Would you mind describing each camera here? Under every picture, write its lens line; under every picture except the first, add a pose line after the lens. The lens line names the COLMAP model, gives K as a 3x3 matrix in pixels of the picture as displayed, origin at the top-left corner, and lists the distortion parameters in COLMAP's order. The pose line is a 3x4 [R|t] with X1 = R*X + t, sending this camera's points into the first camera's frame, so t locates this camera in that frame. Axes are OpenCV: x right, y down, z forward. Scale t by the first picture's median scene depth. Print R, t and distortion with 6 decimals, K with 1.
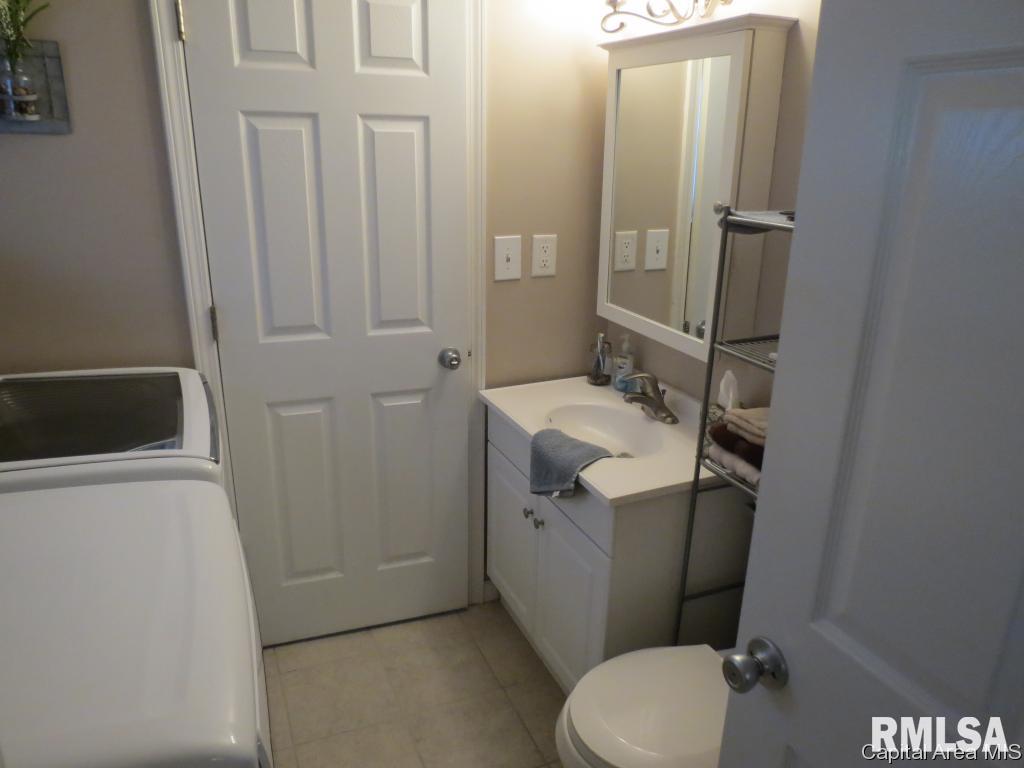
lens RADIAL K [[731.2, 0, 513.7], [0, 731.2, 384.7], [0, 0, 1]] dist [-0.027862, 0.011782]
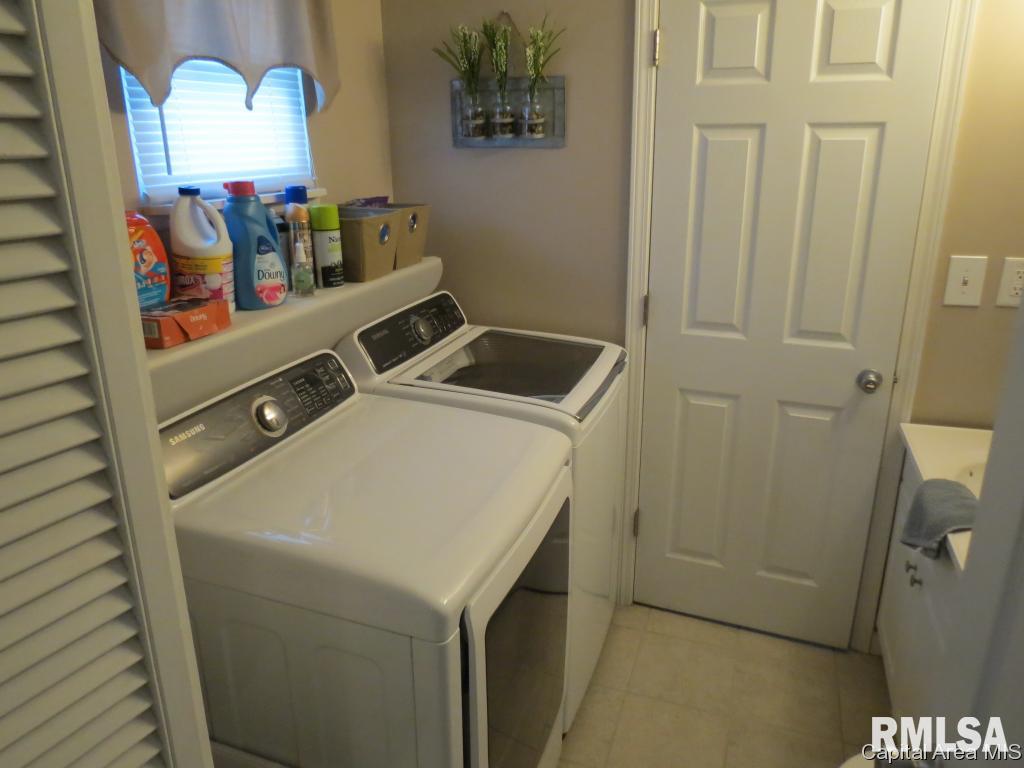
lens RADIAL K [[731.2, 0, 520.5], [0, 731.2, 382.9], [0, 0, 1]] dist [-0.027862, 0.011782]
pose [[0.732919, 0.190130, -0.653207, 0.216269], [-0.191301, 0.979009, 0.070317, -0.015285], [0.652865, 0.073422, 0.753907, 0.012958]]
